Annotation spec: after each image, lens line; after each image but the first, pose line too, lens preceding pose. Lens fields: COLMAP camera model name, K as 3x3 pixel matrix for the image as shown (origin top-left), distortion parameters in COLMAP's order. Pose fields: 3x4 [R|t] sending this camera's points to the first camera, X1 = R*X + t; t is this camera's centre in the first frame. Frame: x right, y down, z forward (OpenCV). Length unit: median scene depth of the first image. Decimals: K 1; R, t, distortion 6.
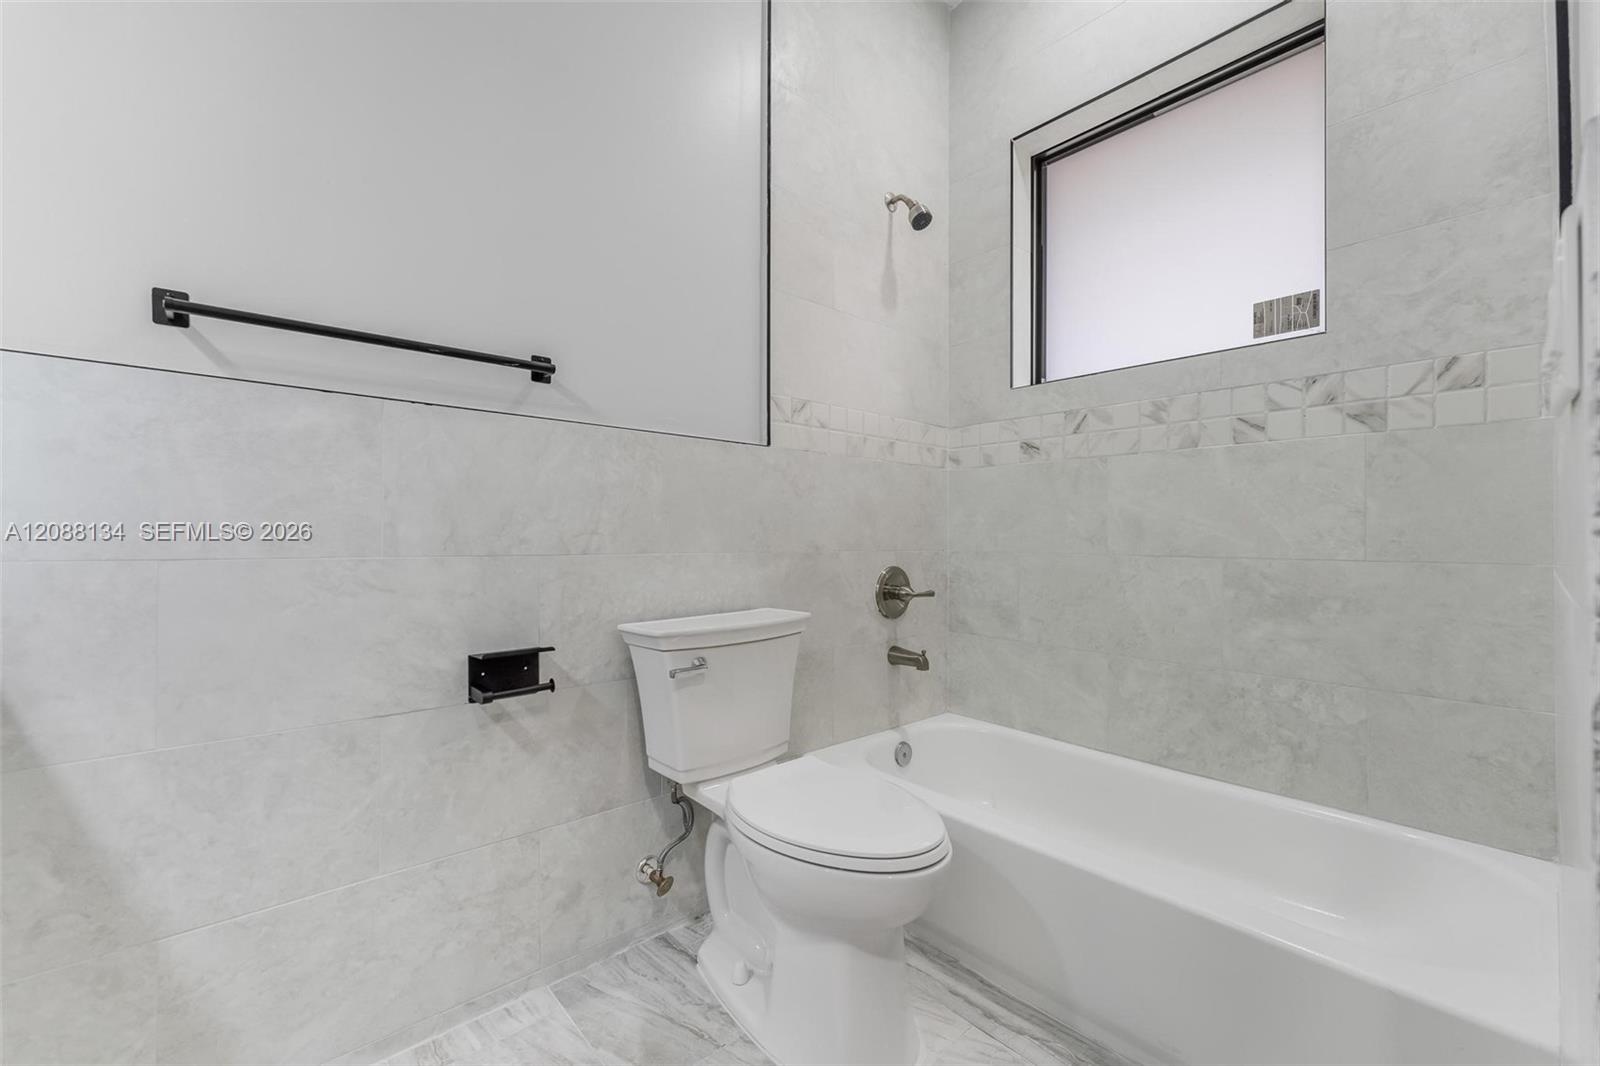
lens RADIAL K [[644.1, 0, 791.3], [0, 644.1, 523.0], [0, 0, 1]] dist [0.000462, -0.000885]
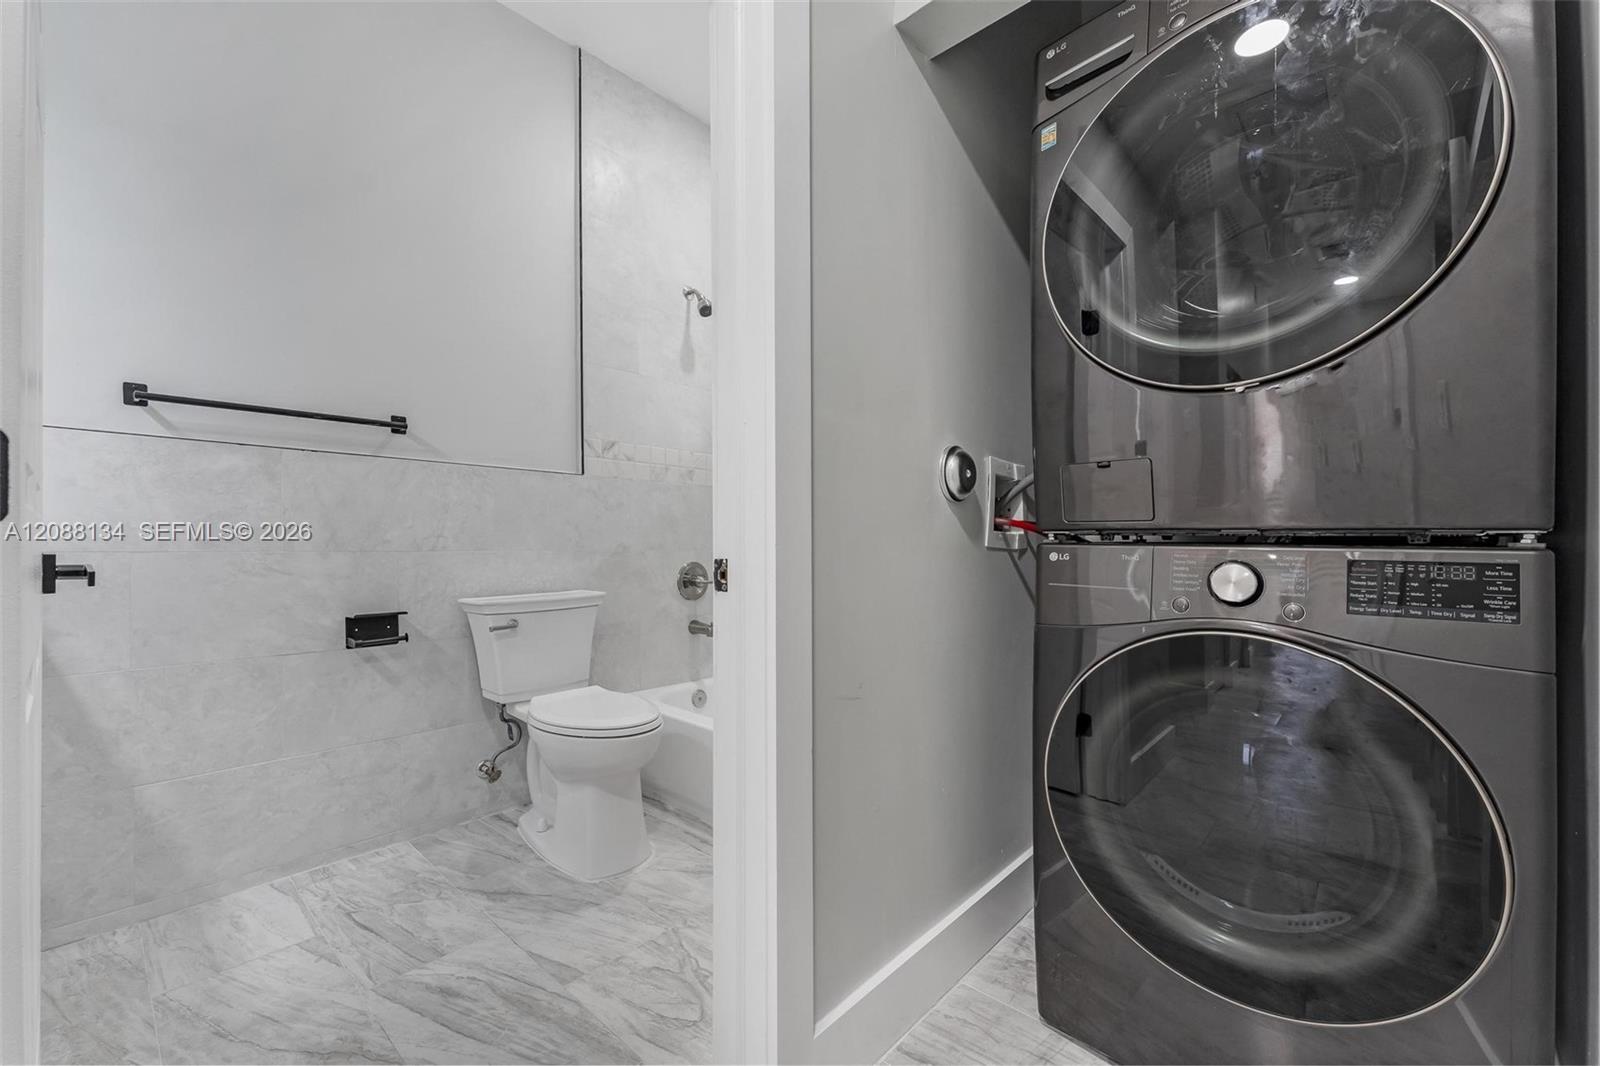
lens RADIAL K [[644.1, 0, 812.0], [0, 644.1, 542.3], [0, 0, 1]] dist [0.000462, -0.000885]
pose [[0.992315, 0.004325, 0.123665, 0.359741], [-0.007424, 0.999670, 0.024612, -0.013461], [-0.123517, -0.025341, 0.992019, -0.570149]]
